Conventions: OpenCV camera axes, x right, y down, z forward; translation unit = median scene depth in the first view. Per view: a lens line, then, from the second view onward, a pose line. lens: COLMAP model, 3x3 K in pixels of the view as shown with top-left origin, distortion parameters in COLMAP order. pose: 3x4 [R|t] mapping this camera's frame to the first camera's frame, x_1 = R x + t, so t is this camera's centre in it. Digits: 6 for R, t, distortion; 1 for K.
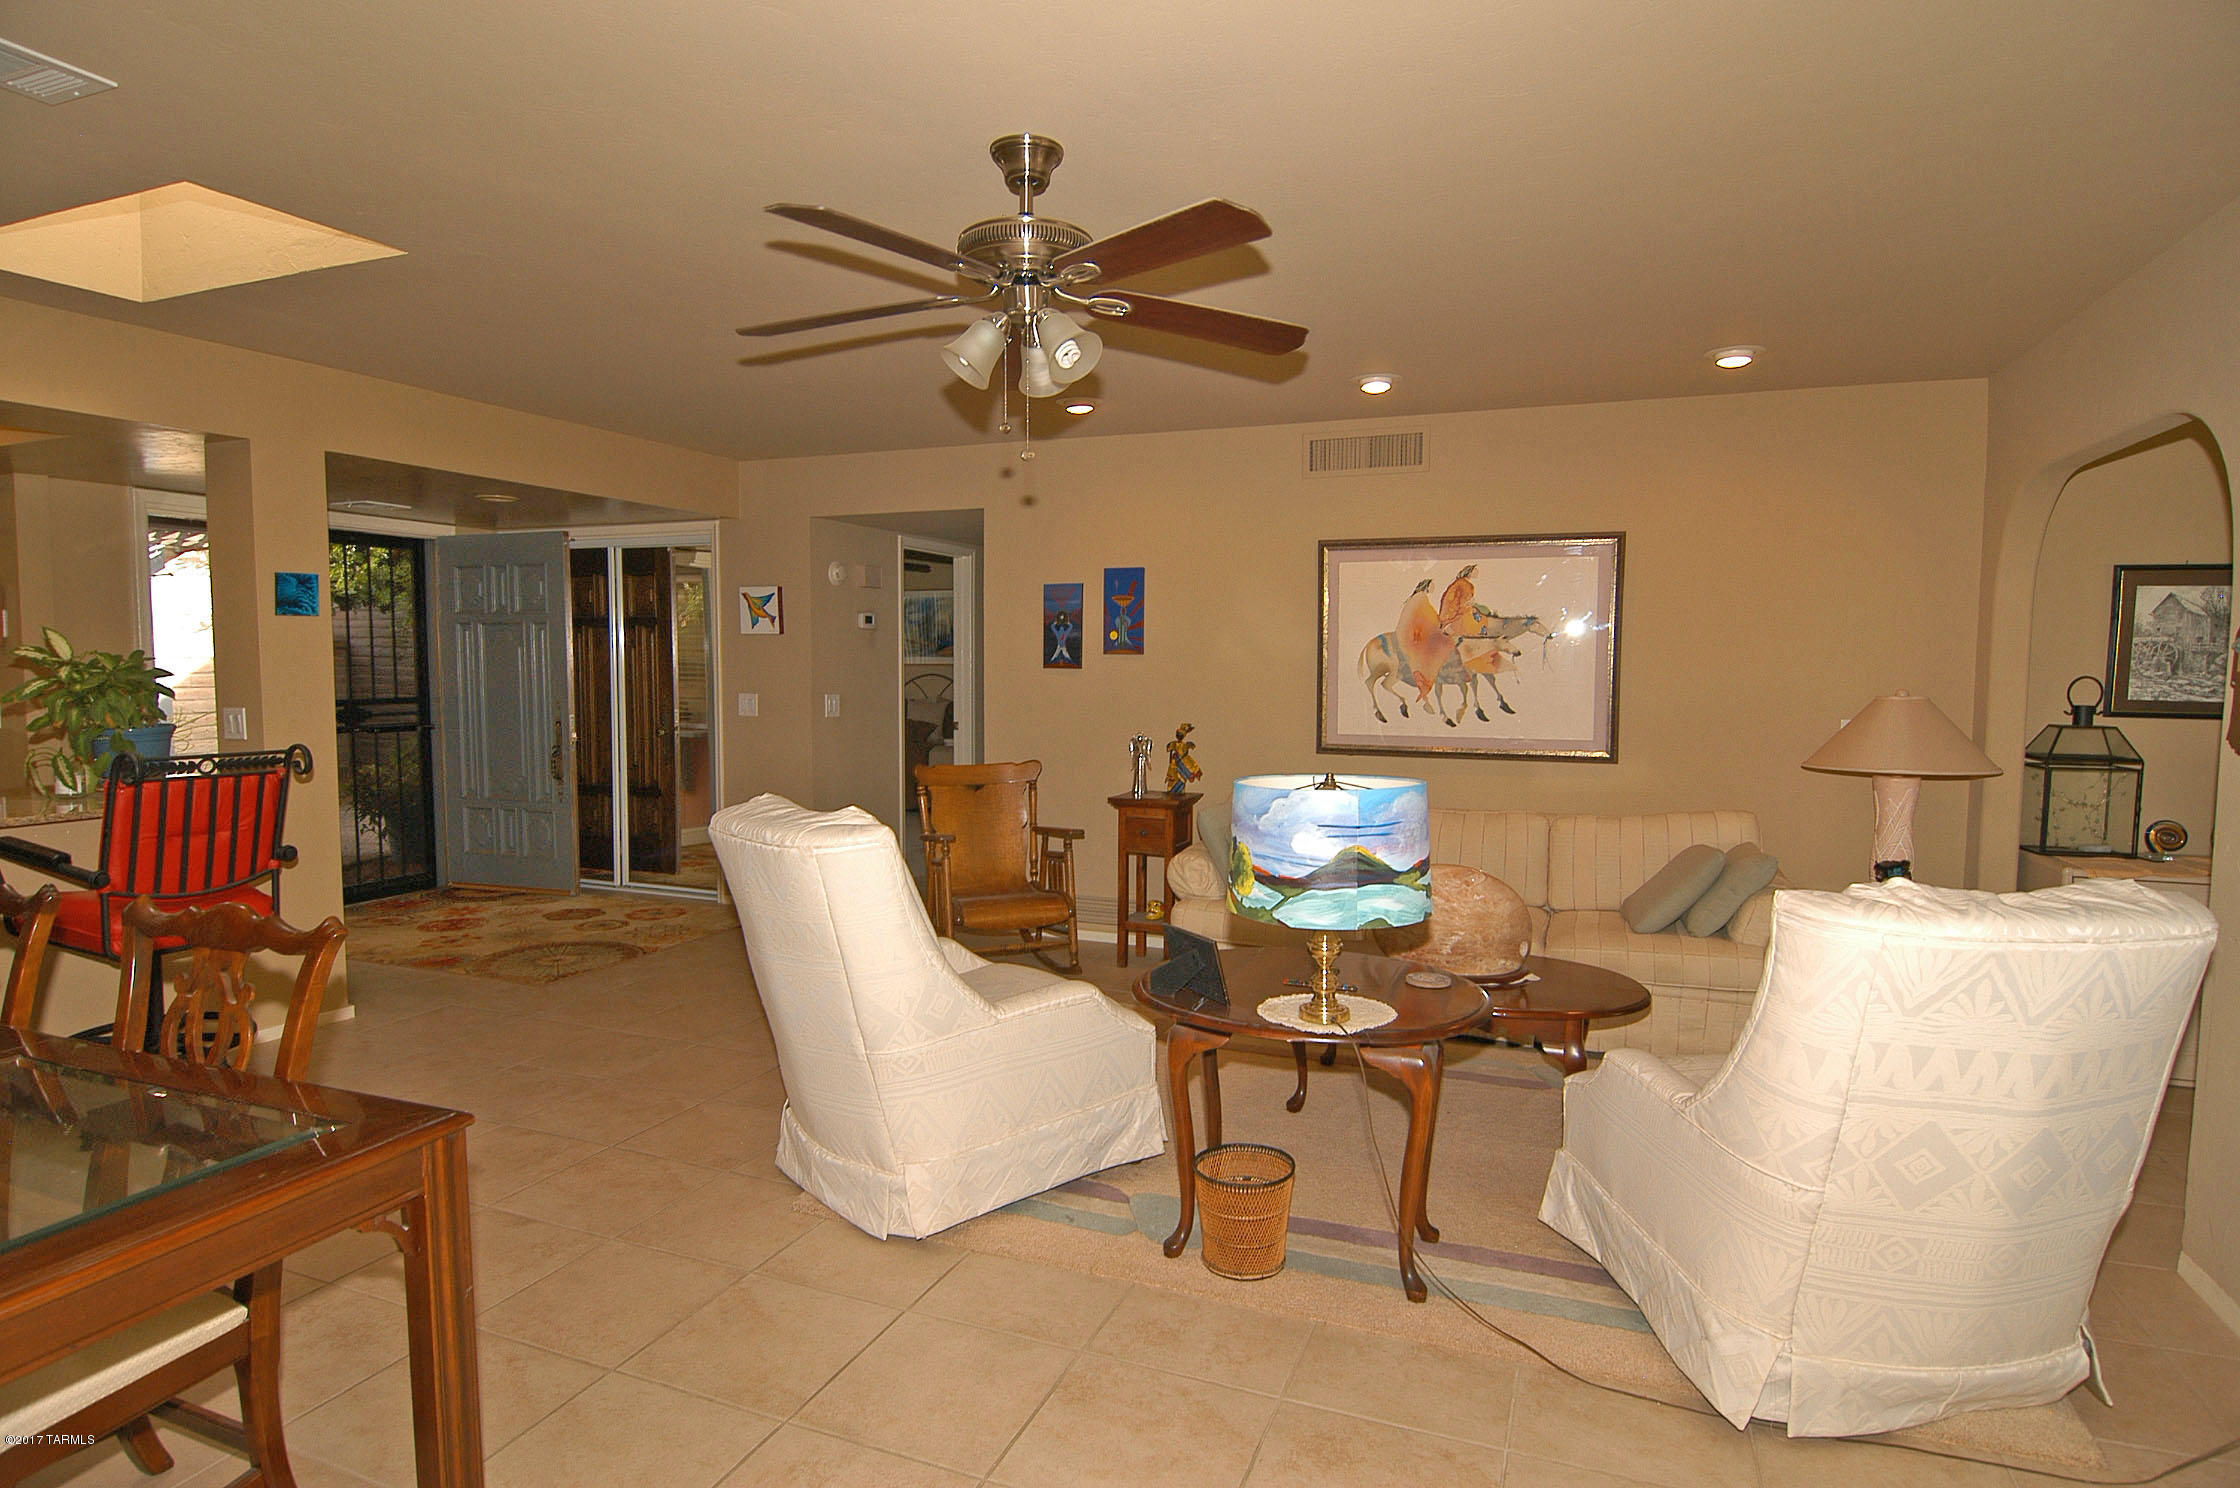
lens RADIAL K [[1204.0, 0, 1127.1], [0, 1204.0, 745.6], [0, 0, 1]] dist [-0.004738, -0.011764]
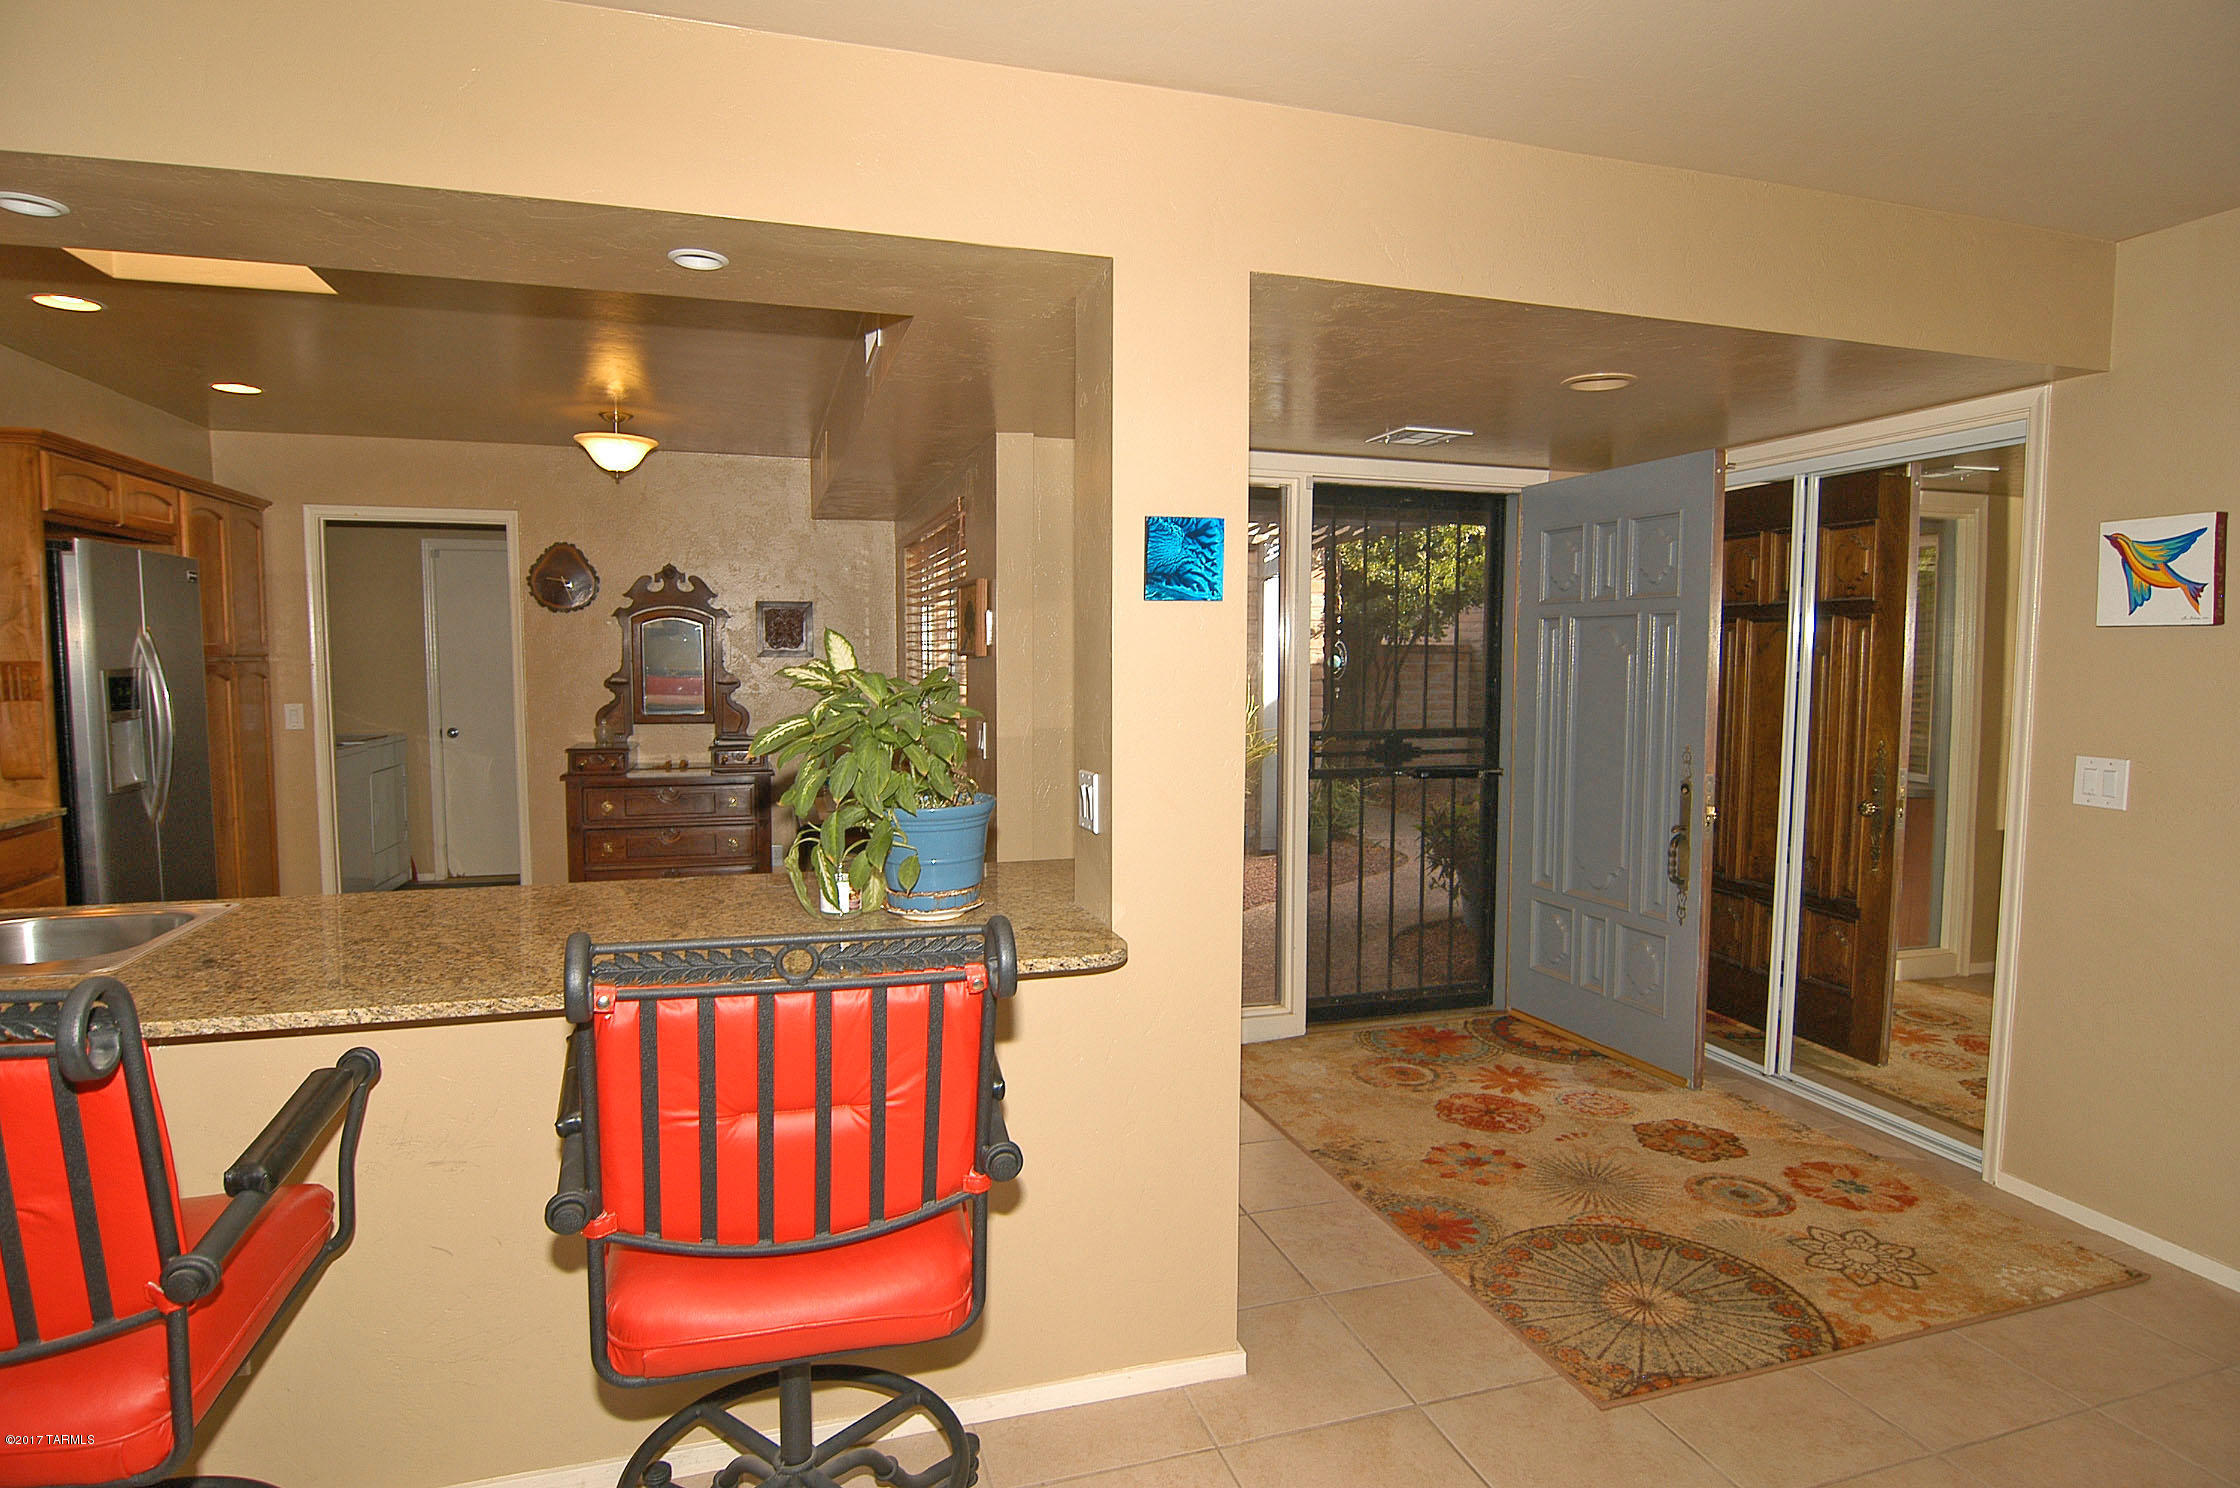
lens RADIAL K [[1204.0, 0, 1127.8], [0, 1204.0, 743.7], [0, 0, 1]] dist [-0.004738, -0.011764]
pose [[0.635186, 0.055367, -0.770372, -0.310882], [-0.057098, 0.998064, 0.024653, -0.059315], [0.770246, 0.028328, 0.637118, 0.662266]]
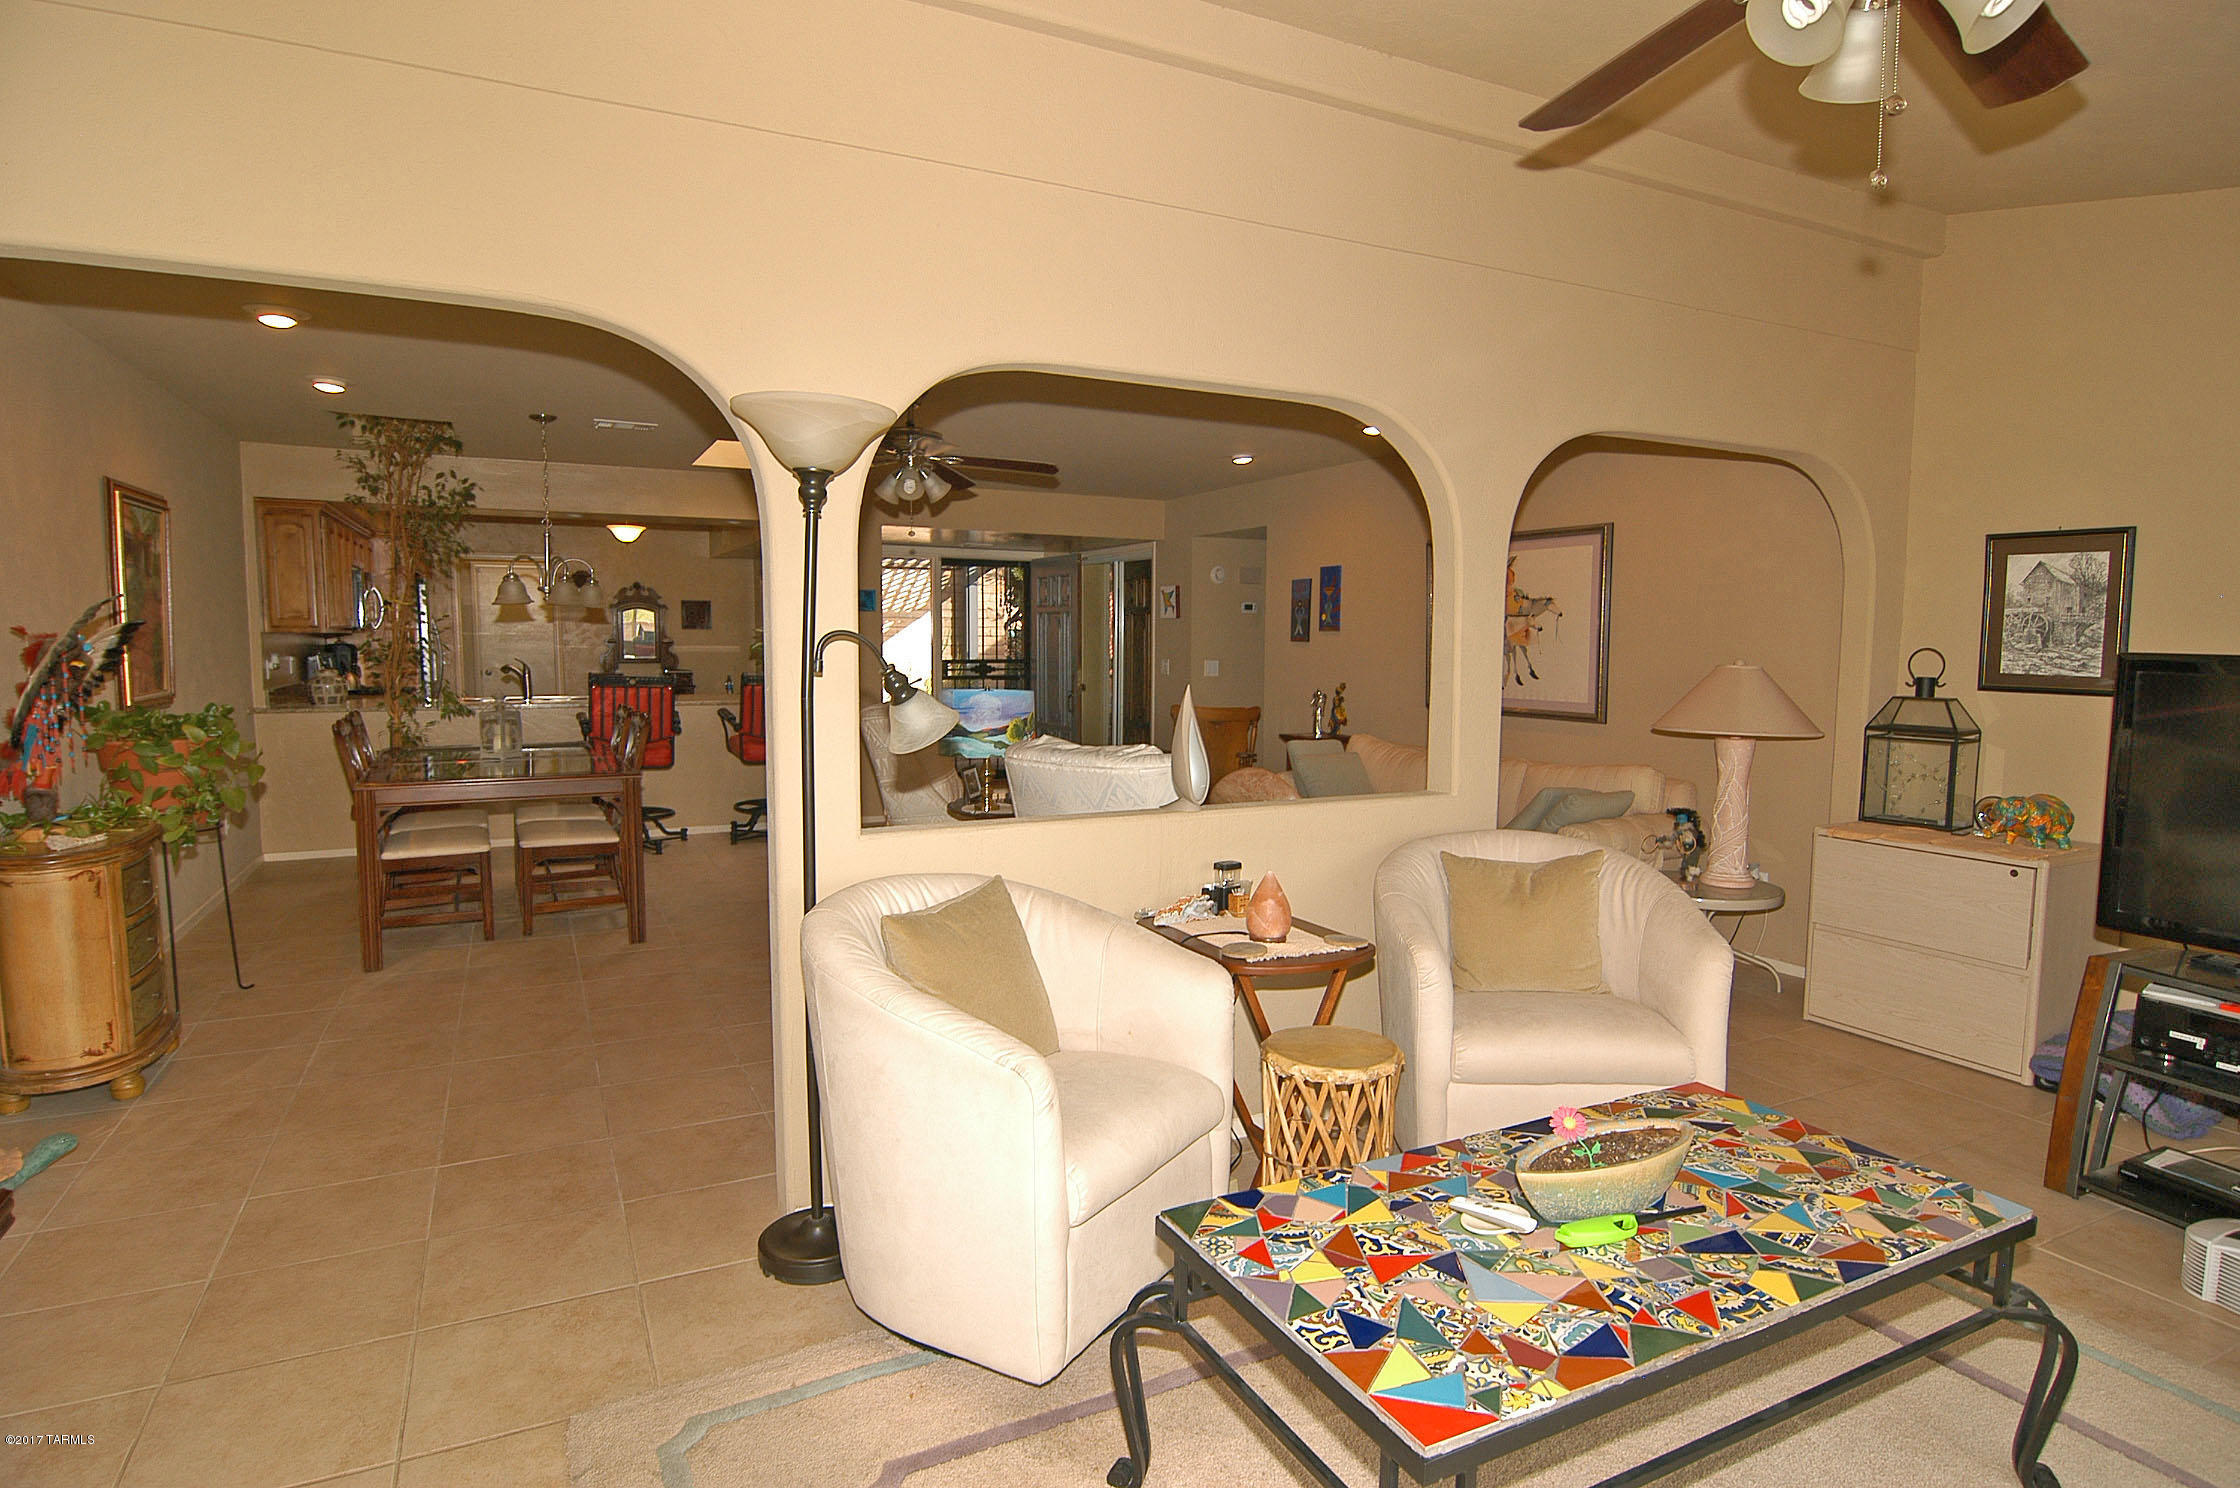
lens RADIAL K [[1204.0, 0, 1125.1], [0, 1204.0, 741.6], [0, 0, 1]] dist [-0.004738, -0.011764]
pose [[0.748427, 0.058037, -0.660673, 0.956706], [-0.051118, 0.998248, 0.029784, 0.024549], [0.661244, 0.011481, 0.750083, -0.198632]]
